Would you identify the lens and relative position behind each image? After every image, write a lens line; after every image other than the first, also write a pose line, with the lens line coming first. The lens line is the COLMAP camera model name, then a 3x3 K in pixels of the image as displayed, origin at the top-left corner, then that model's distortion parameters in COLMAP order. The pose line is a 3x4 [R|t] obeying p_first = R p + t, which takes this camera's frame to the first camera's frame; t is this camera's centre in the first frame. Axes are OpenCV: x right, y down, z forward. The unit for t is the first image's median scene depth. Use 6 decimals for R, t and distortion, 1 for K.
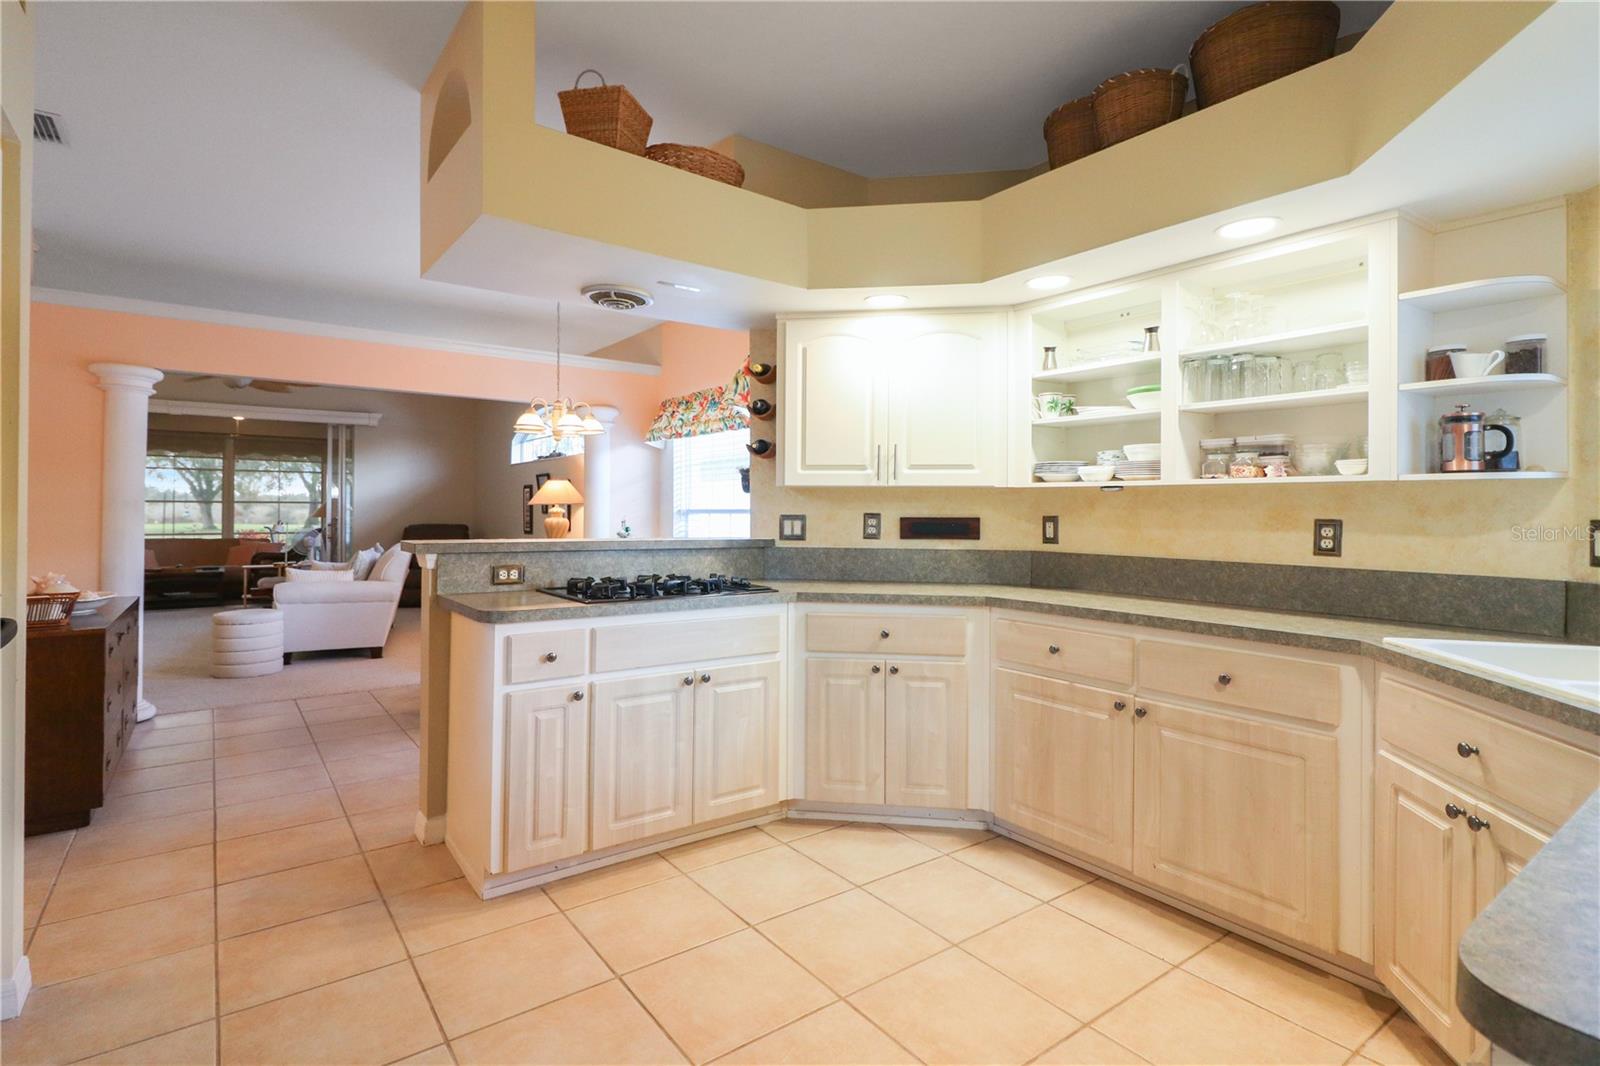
lens RADIAL K [[769.8, 0, 788.2], [0, 769.8, 513.5], [0, 0, 1]] dist [0.024897, -0.000127]
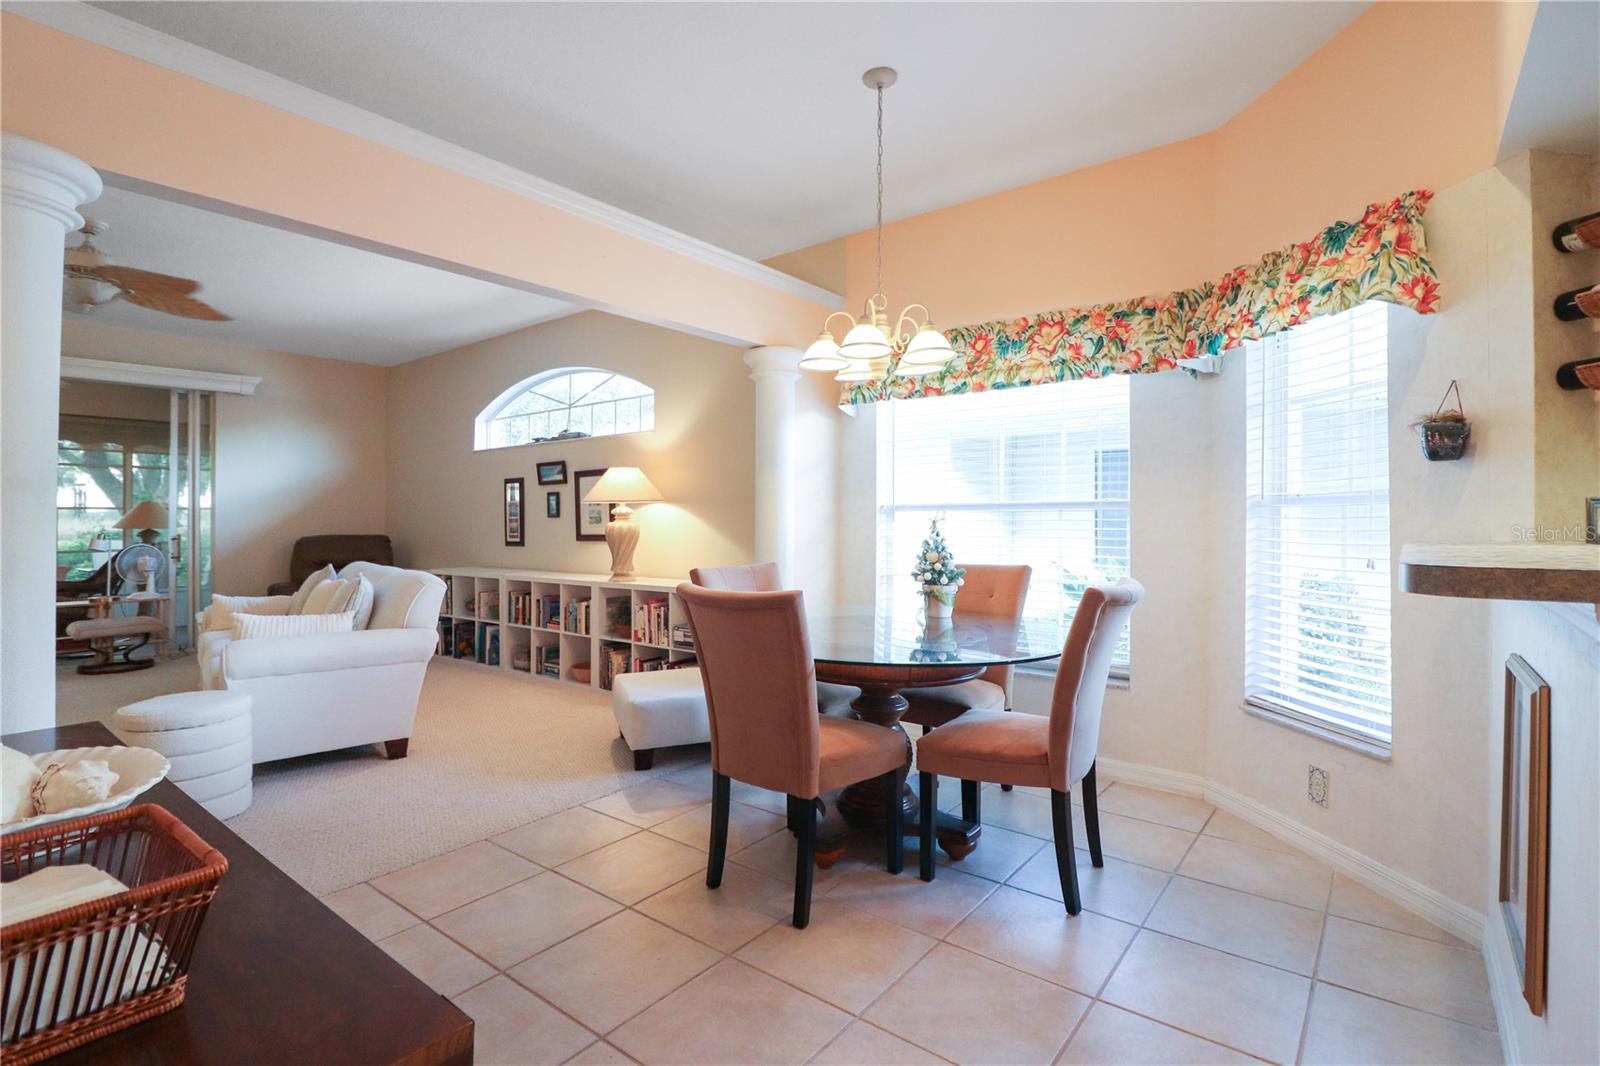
lens RADIAL K [[762.0, 0, 791.3], [0, 762.0, 523.3], [0, 0, 1]] dist [-0.012560, 0.000184]
pose [[0.966127, -0.014608, 0.257653, -0.765801], [0.013410, 0.999890, 0.006406, 0.010062], [-0.257718, -0.002734, 0.966216, 0.707557]]
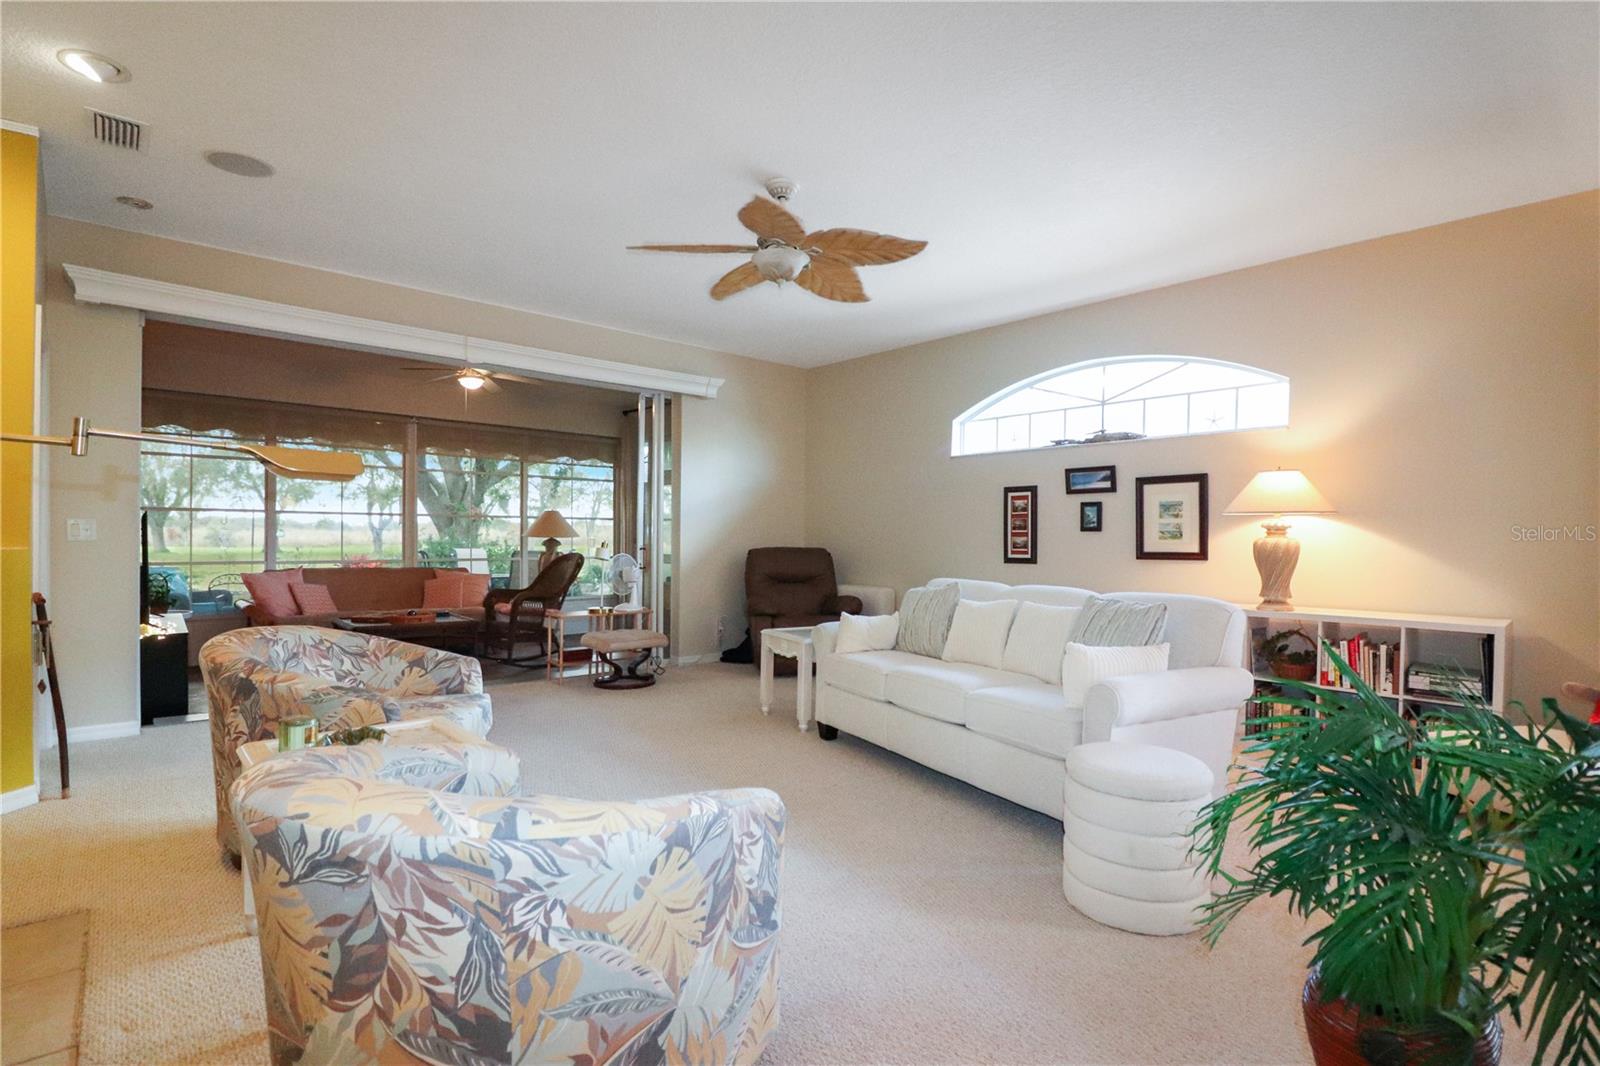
lens RADIAL K [[764.8, 0, 812.7], [0, 764.8, 538.4], [0, 0, 1]] dist [-0.000977, -0.000089]
pose [[0.995199, 0.002686, 0.097834, -1.603784], [-0.002736, 0.999996, 0.000376, 0.016351], [-0.097832, -0.000642, 0.995203, 1.102772]]
